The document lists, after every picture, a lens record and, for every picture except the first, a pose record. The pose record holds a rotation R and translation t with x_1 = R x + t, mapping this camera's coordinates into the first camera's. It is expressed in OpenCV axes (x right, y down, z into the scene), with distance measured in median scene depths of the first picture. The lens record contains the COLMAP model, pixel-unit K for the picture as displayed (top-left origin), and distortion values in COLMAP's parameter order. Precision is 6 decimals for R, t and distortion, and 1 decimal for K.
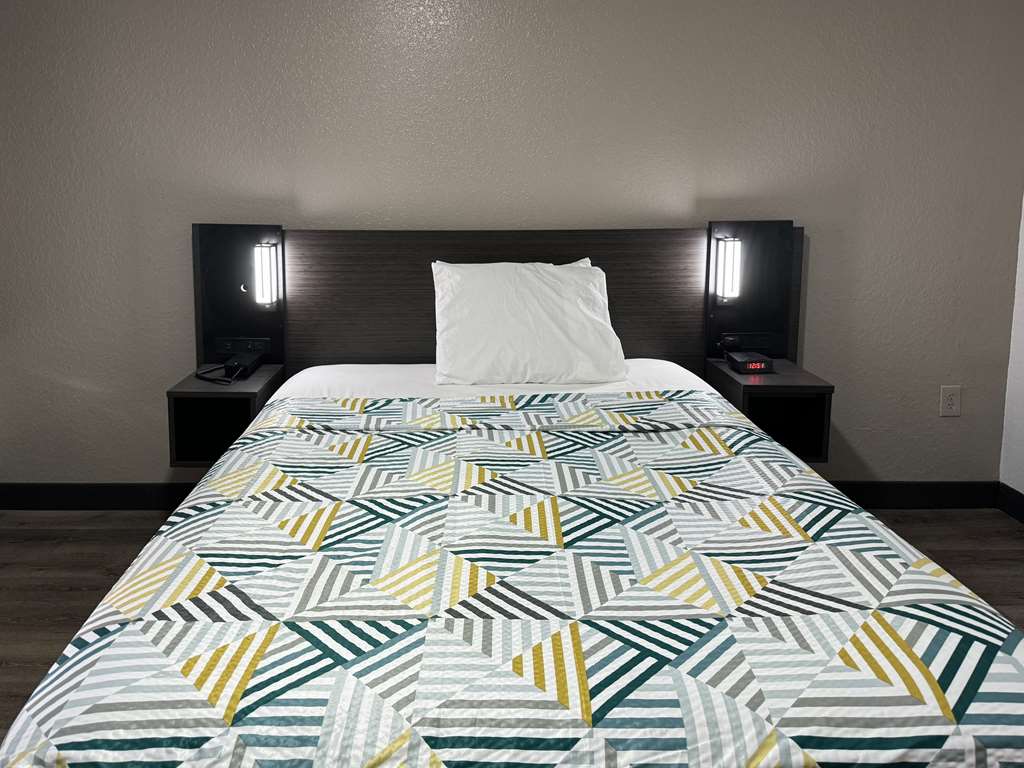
lens RADIAL K [[720.0, 0, 508.3], [0, 720.0, 381.8], [0, 0, 1]] dist [0.003722, -0.006088]
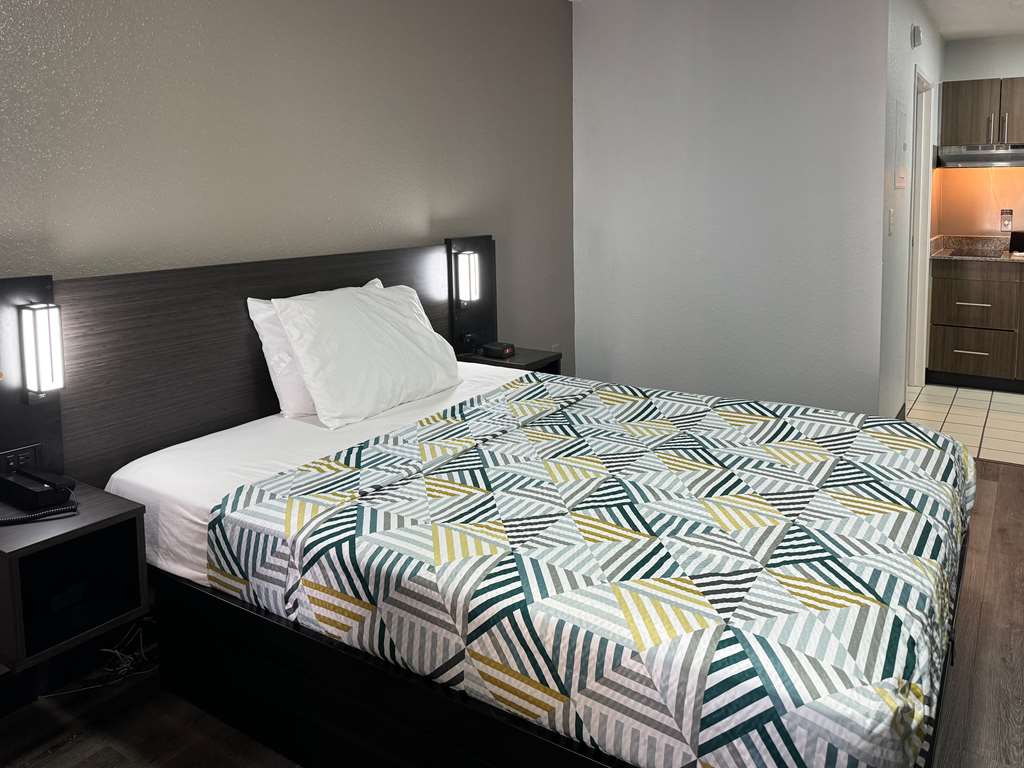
lens RADIAL K [[720.0, 0, 507.3], [0, 720.0, 386.0], [0, 0, 1]] dist [0.003722, -0.006088]
pose [[0.578468, -0.210960, 0.787954, -0.650250], [0.222654, 0.970132, 0.096275, -0.082801], [-0.784729, 0.119749, 0.608161, 0.243016]]
